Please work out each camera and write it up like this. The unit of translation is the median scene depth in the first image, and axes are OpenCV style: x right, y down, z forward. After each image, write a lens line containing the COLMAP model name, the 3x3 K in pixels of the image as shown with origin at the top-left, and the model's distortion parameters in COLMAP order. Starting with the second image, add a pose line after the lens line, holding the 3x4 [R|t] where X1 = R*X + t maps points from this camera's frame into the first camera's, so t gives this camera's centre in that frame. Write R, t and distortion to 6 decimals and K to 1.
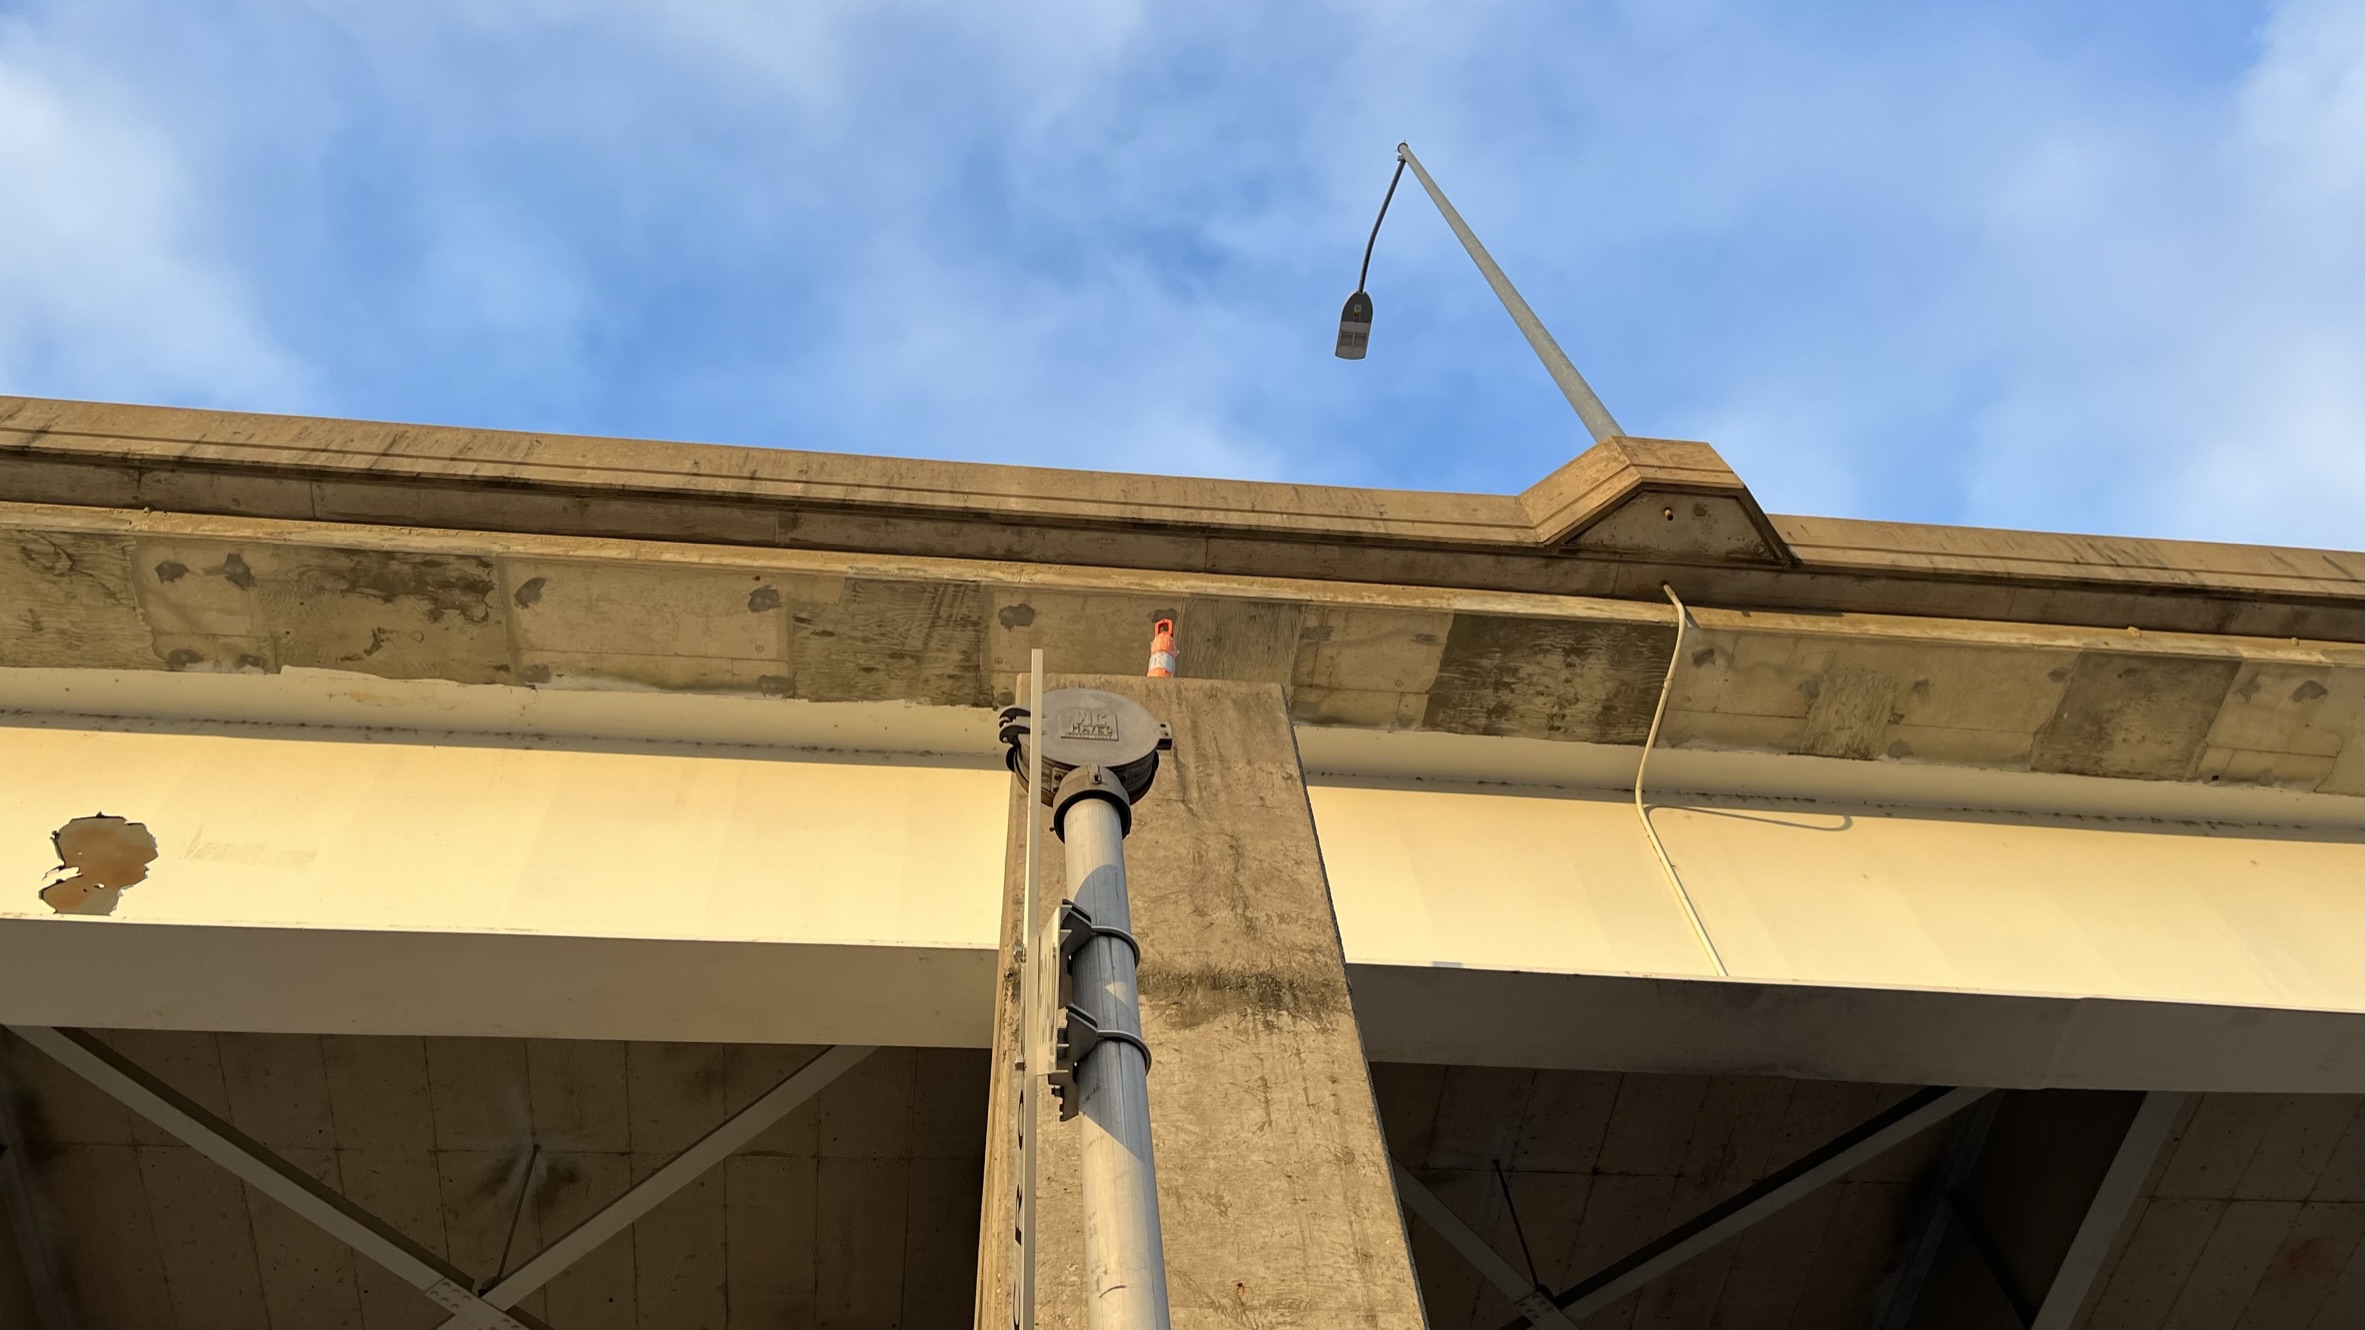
lens RADIAL K [[1764.7, 0, 1175.4], [0, 1764.7, 658.3], [0, 0, 1]] dist [0.052722, -0.037128]
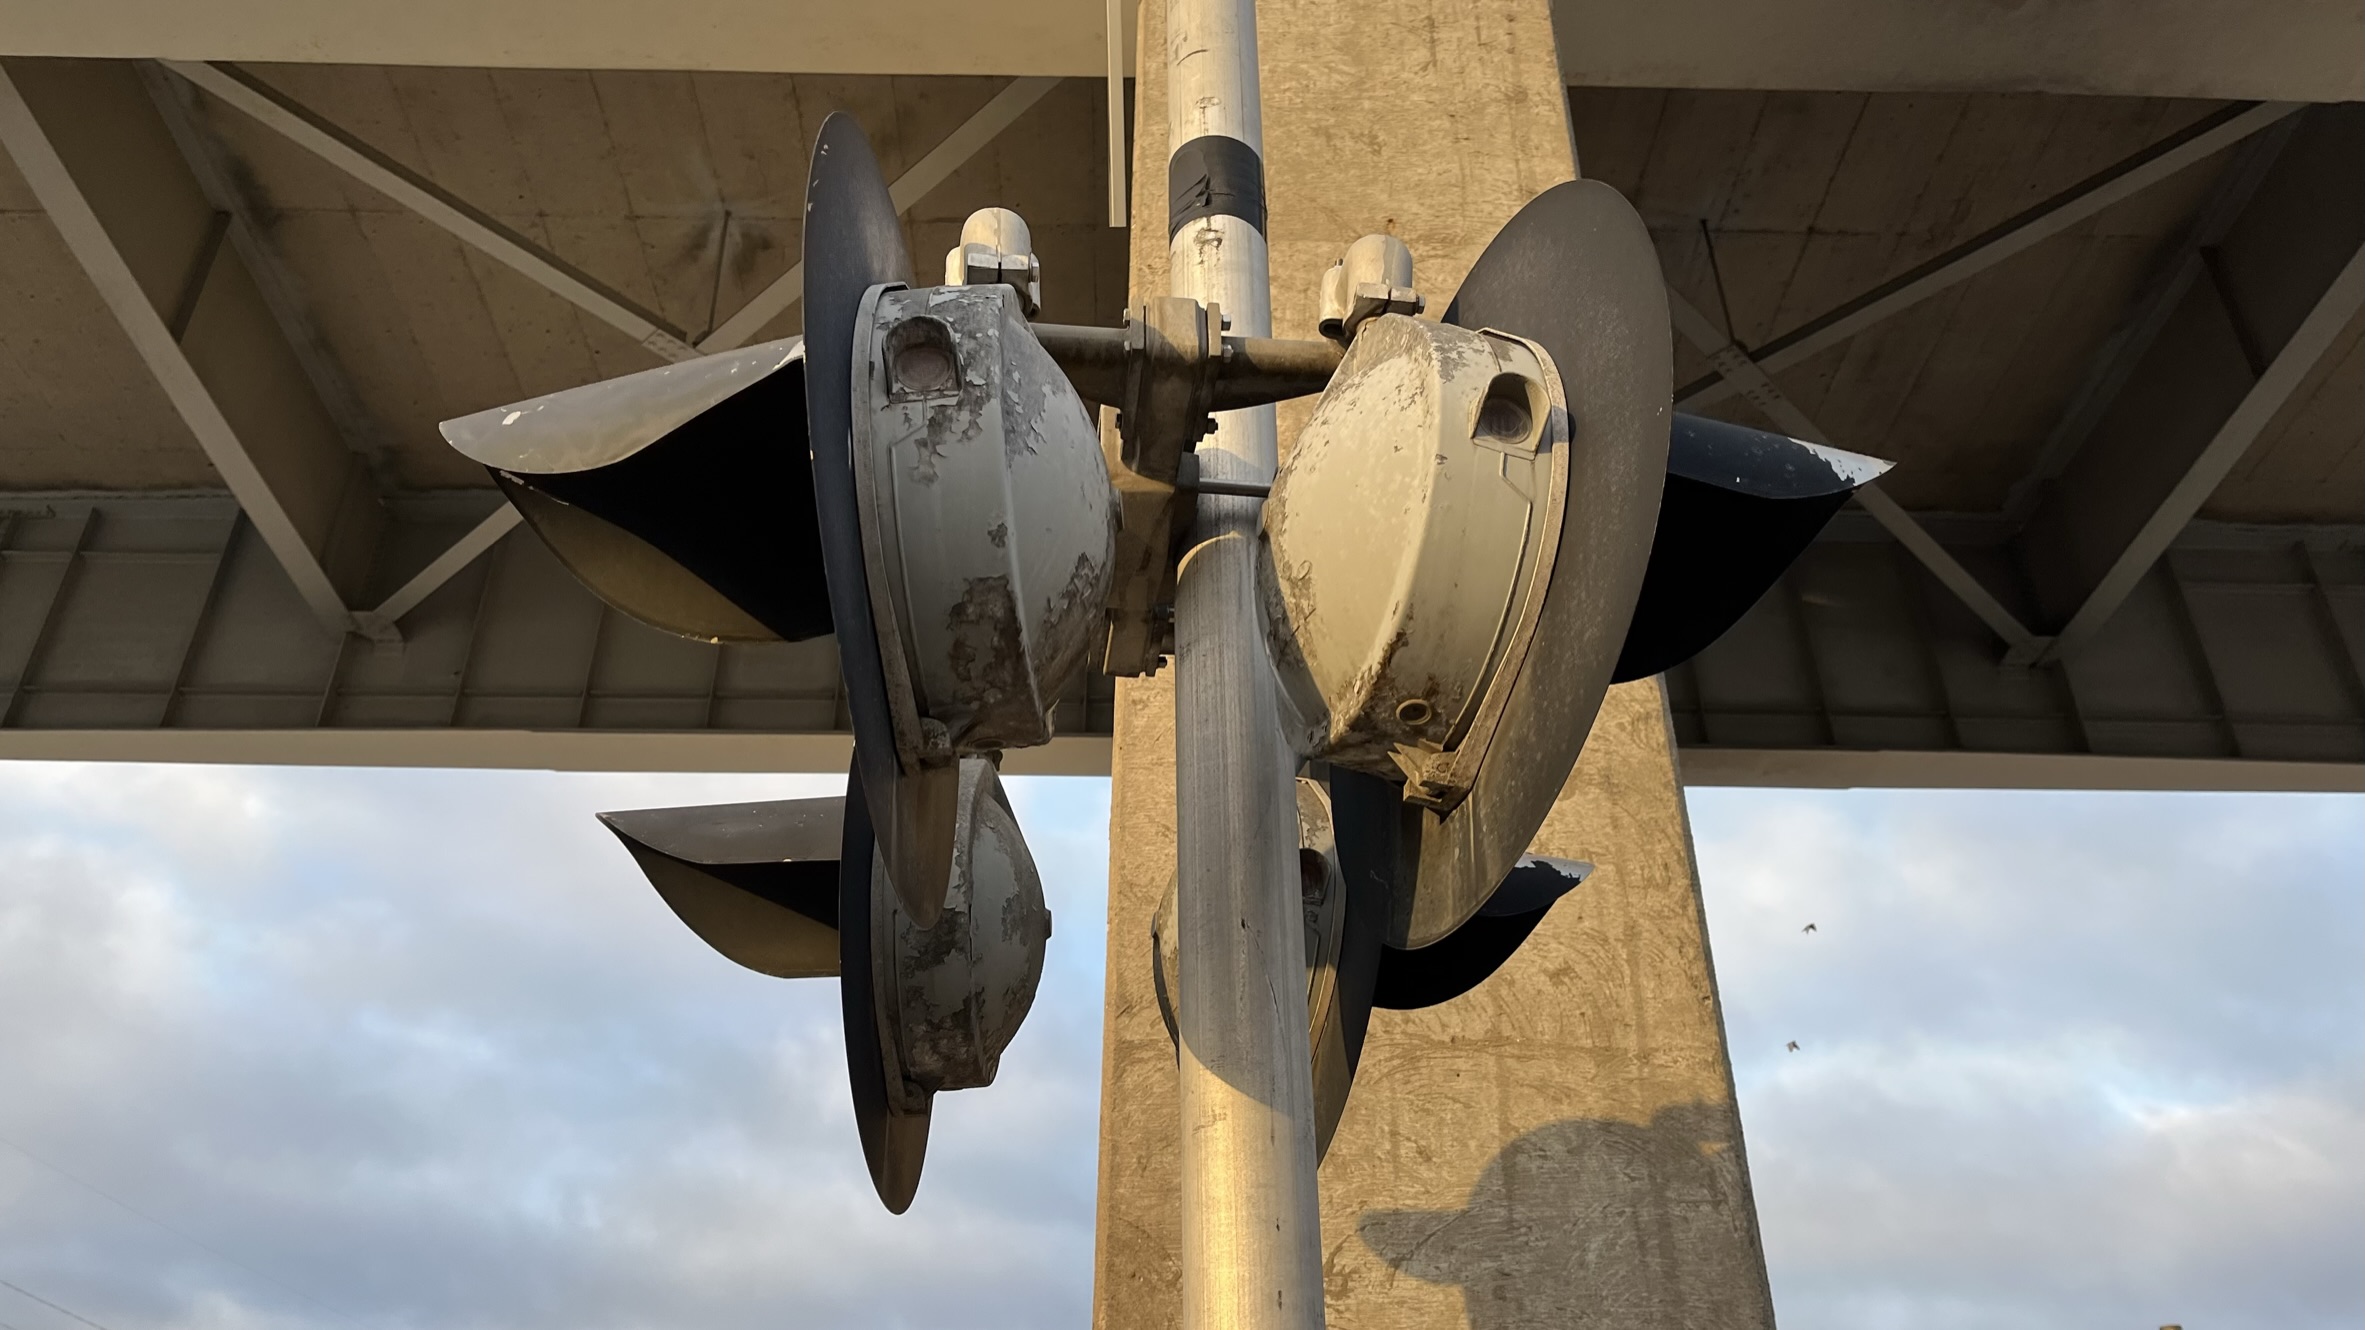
lens RADIAL K [[1764.7, 0, 1179.5], [0, 1764.7, 656.5], [0, 0, 1]] dist [0.052722, -0.037128]
pose [[0.993486, 0.015194, -0.112936, 0.030645], [0.038159, 0.889496, 0.455347, 0.113287], [0.107374, -0.456691, 0.883122, 0.053736]]
